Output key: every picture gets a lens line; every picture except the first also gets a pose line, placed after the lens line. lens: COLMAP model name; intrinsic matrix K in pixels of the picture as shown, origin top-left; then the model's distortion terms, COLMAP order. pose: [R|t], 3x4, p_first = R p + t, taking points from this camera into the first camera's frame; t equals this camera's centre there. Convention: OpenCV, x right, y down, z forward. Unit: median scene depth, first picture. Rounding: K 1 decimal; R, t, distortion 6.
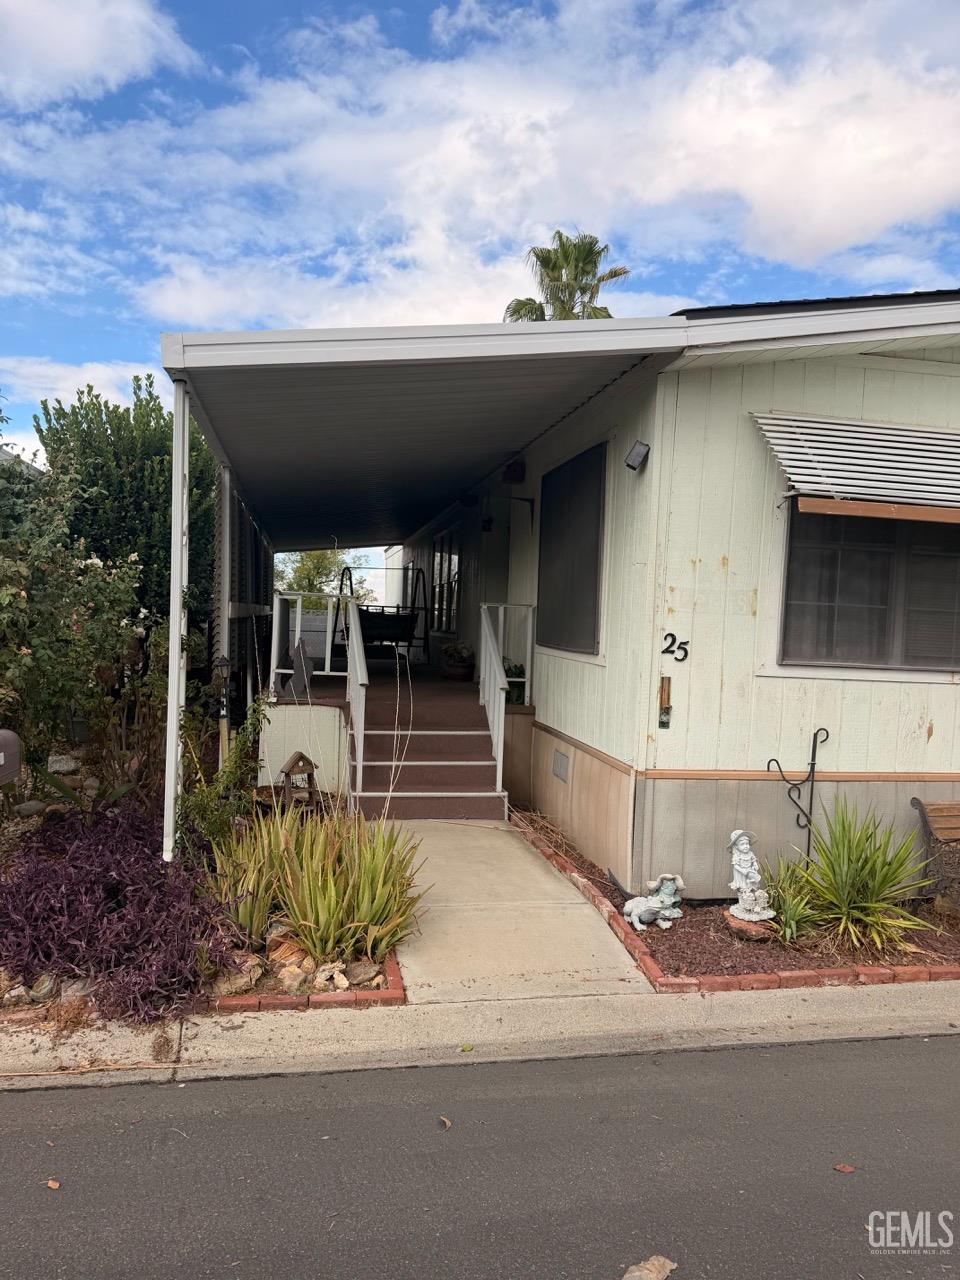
lens RADIAL K [[906.0, 0, 480.0], [0, 906.0, 640.0], [0, 0, 1]] dist [-0.000346, -0.001837]
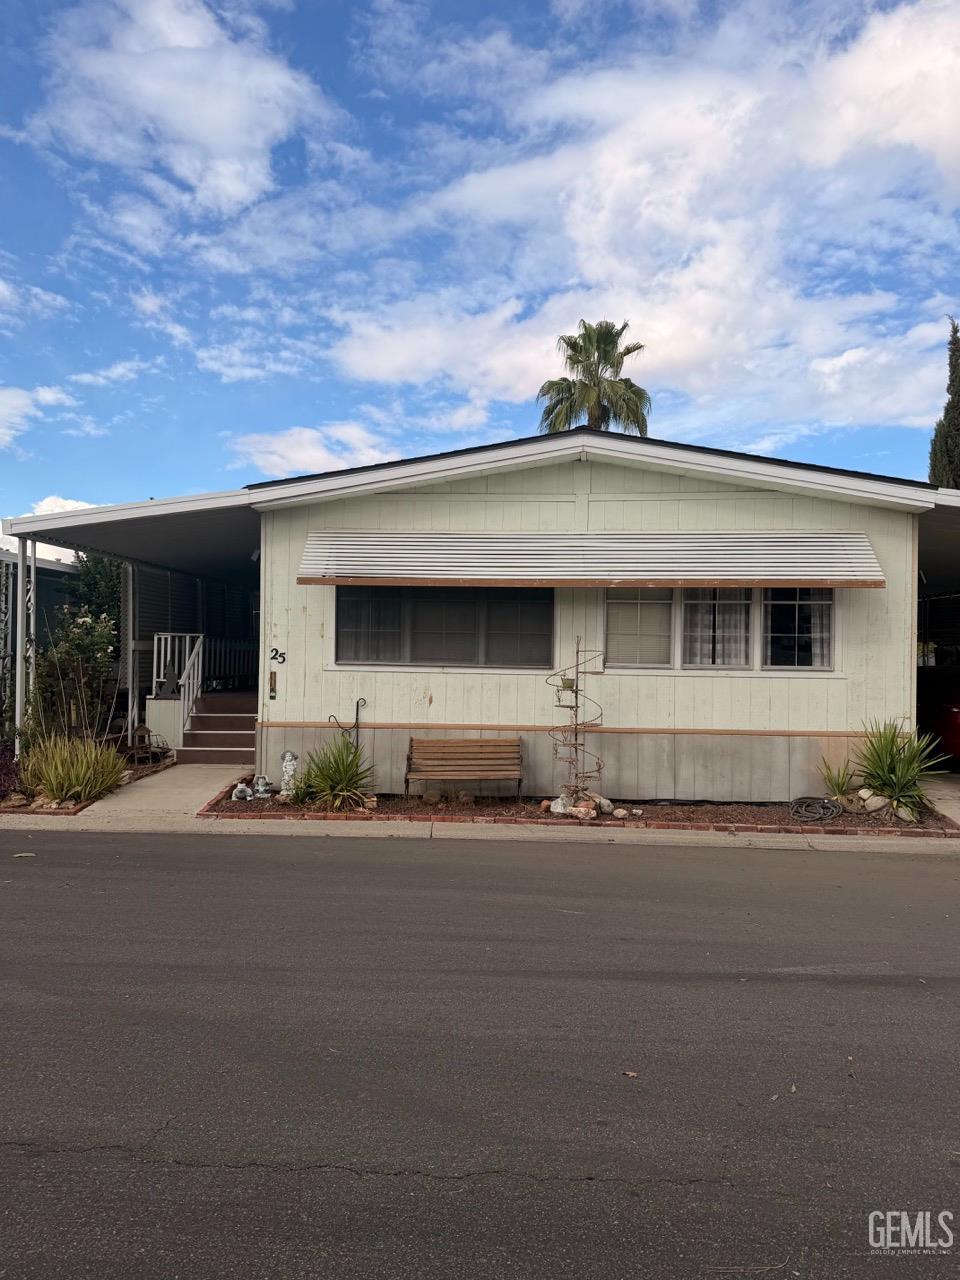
lens RADIAL K [[877.6, 0, 480.0], [0, 877.6, 640.0], [0, 0, 1]] dist [-0.000064, -0.000725]
pose [[0.978604, -0.032127, -0.203227, 0.958728], [0.023165, 0.998658, -0.046325, 0.066424], [0.204443, 0.040626, 0.978035, -0.664923]]
